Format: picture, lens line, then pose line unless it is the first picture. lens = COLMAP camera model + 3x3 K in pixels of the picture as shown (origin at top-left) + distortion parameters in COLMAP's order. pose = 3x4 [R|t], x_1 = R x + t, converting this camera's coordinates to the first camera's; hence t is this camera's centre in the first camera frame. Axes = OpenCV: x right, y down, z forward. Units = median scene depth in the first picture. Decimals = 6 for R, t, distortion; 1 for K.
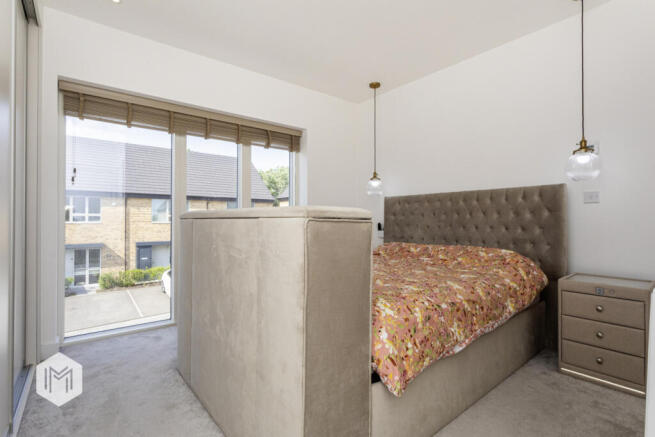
lens RADIAL K [[310.4, 0, 325.9], [0, 310.4, 219.7], [0, 0, 1]] dist [-0.000418, 0.002318]
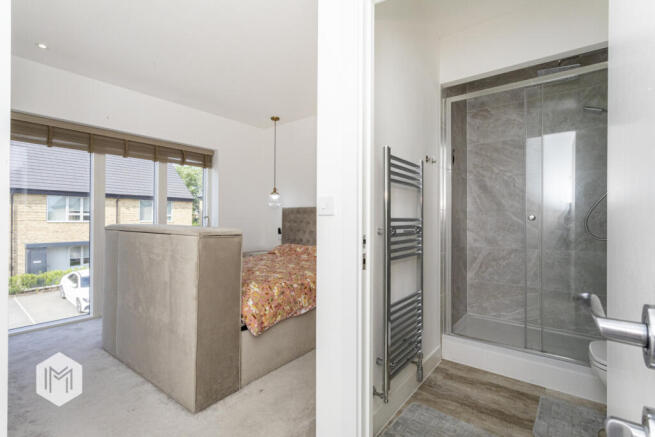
lens RADIAL K [[310.4, 0, 327.3], [0, 310.4, 218.7], [0, 0, 1]] dist [-0.000418, 0.002318]
pose [[0.972000, 0.005024, 0.234929, 0.087175], [-0.006305, 0.999969, 0.004699, -0.044691], [-0.234898, -0.006049, 0.972001, -0.338645]]
